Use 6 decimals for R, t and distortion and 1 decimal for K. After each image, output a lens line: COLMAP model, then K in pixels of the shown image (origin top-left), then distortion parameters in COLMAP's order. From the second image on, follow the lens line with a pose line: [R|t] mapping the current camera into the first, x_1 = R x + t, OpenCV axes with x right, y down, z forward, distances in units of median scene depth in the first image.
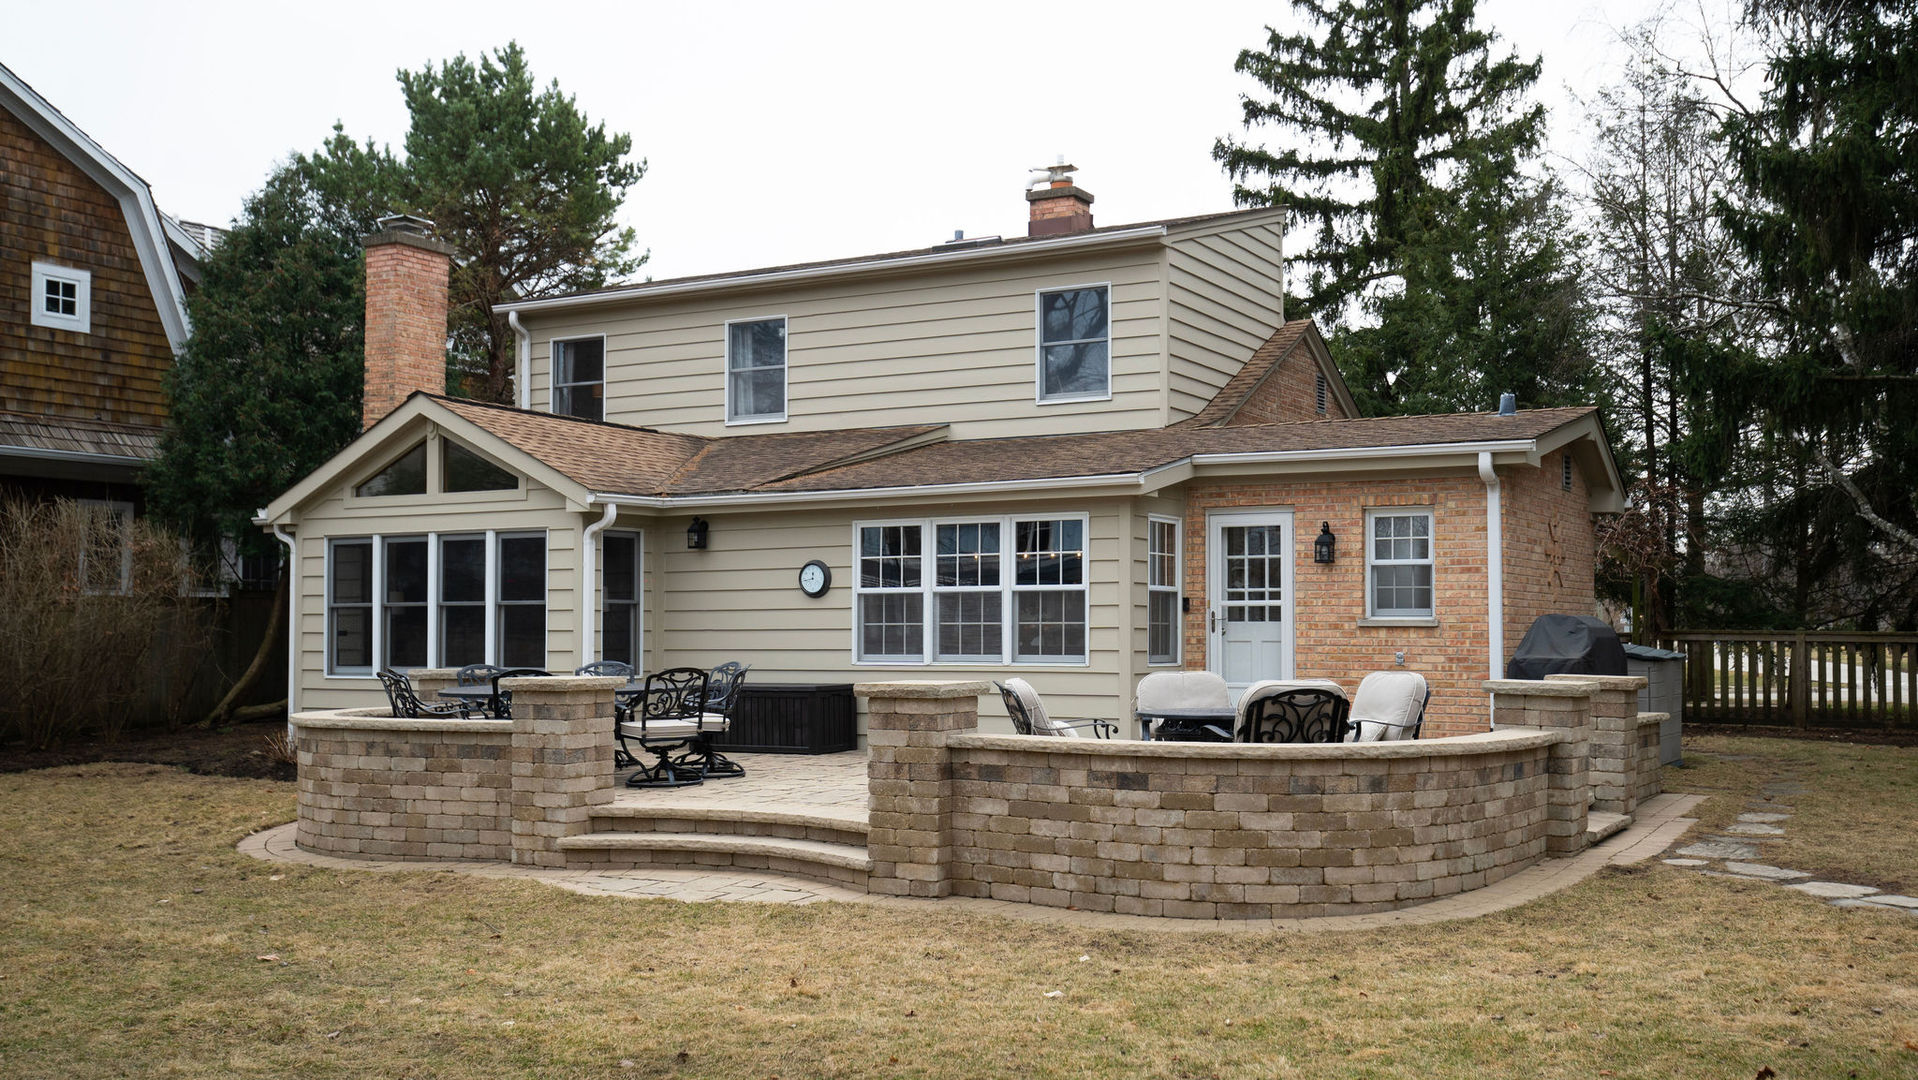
lens RADIAL K [[1896.1, 0, 959.5], [0, 1896.1, 546.0], [0, 0, 1]] dist [0.047955, 0.000000]
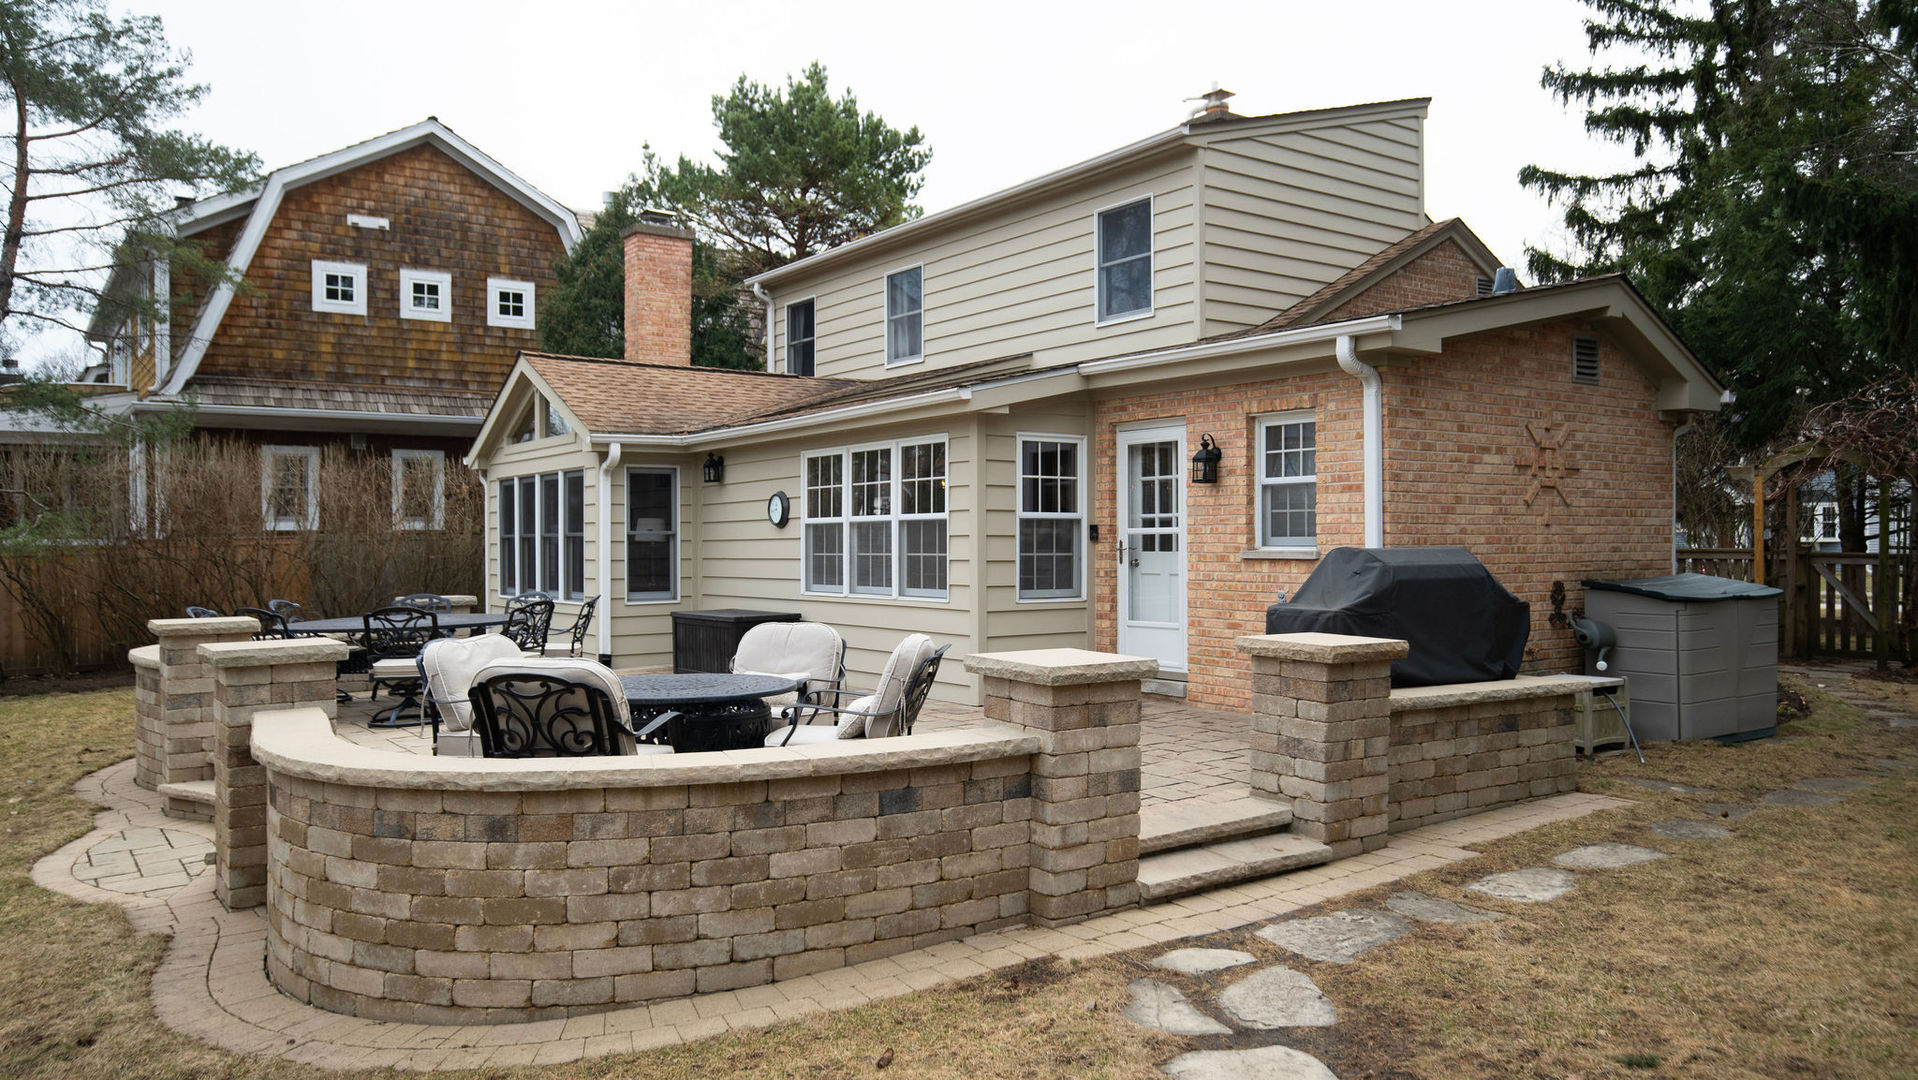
lens RADIAL K [[1376.1, 0, 978.4], [0, 1376.1, 510.5], [0, 0, 1]] dist [0.008595, 0.005846]
pose [[0.905826, -0.014665, -0.423397, 0.345498], [0.025283, 0.999491, 0.019470, 0.006337], [0.422896, -0.028341, 0.905735, 0.388084]]
